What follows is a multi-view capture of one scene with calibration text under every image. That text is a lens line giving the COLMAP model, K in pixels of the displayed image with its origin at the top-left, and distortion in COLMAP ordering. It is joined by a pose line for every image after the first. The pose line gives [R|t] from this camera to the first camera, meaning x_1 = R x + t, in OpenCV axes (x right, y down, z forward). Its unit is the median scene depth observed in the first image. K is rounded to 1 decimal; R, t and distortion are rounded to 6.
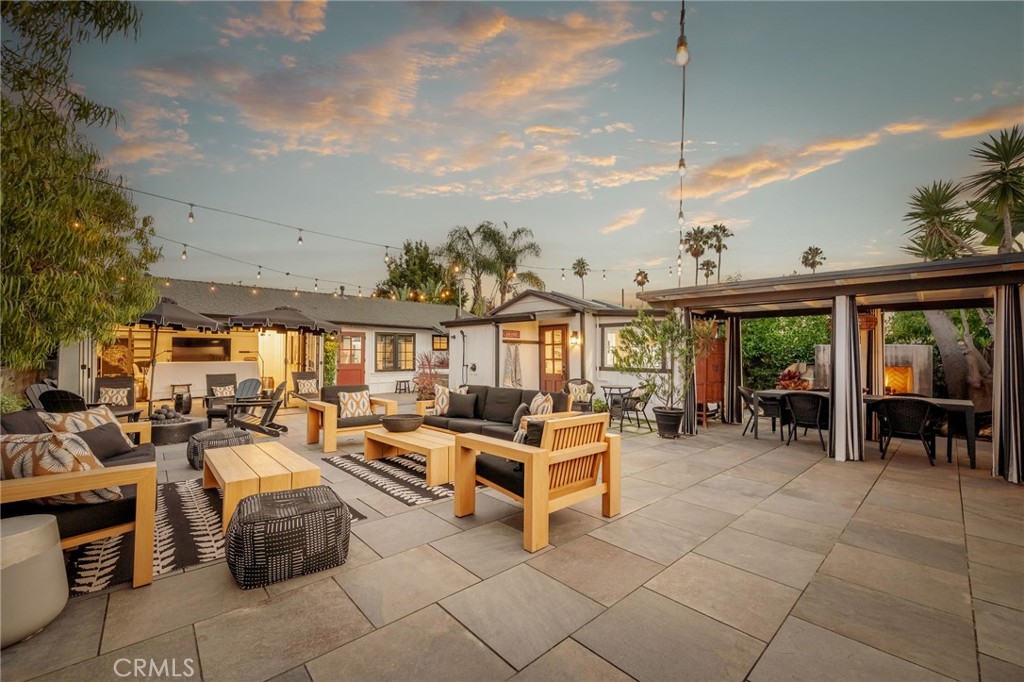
lens RADIAL K [[405.2, 0, 511.5], [0, 405.2, 345.5], [0, 0, 1]] dist [-0.001447, -0.000140]
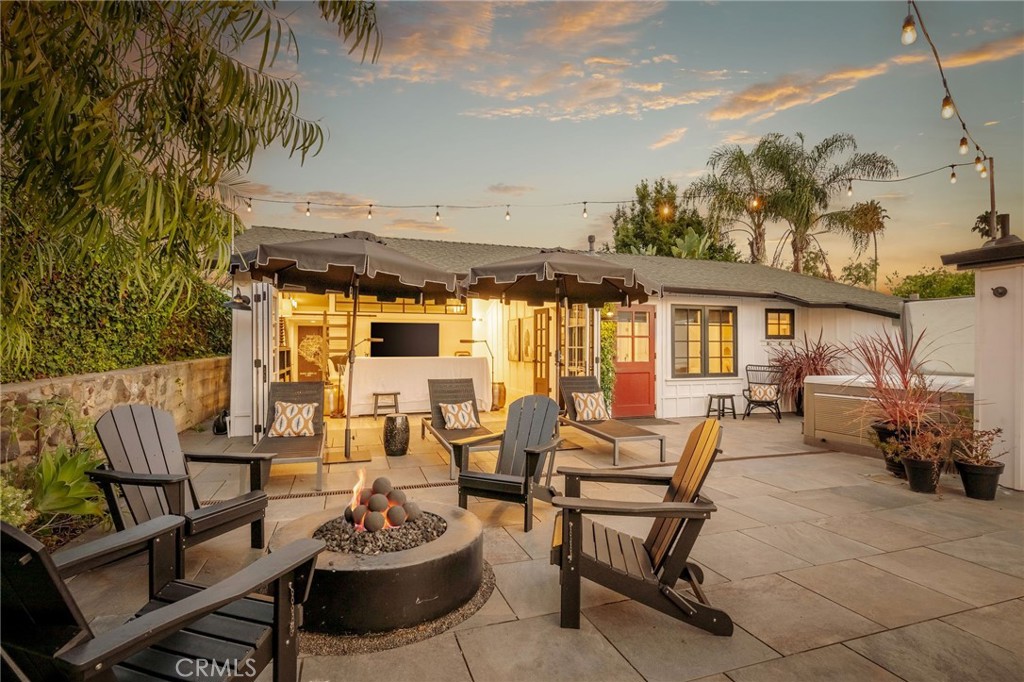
lens RADIAL K [[503.0, 0, 512.0], [0, 503.0, 345.6], [0, 0, 1]] dist [0.001291, -0.000018]
pose [[0.916141, -0.003515, -0.400841, -0.252858], [0.007822, 0.999928, 0.009109, 0.014047], [0.400780, -0.011480, 0.916102, 0.284010]]
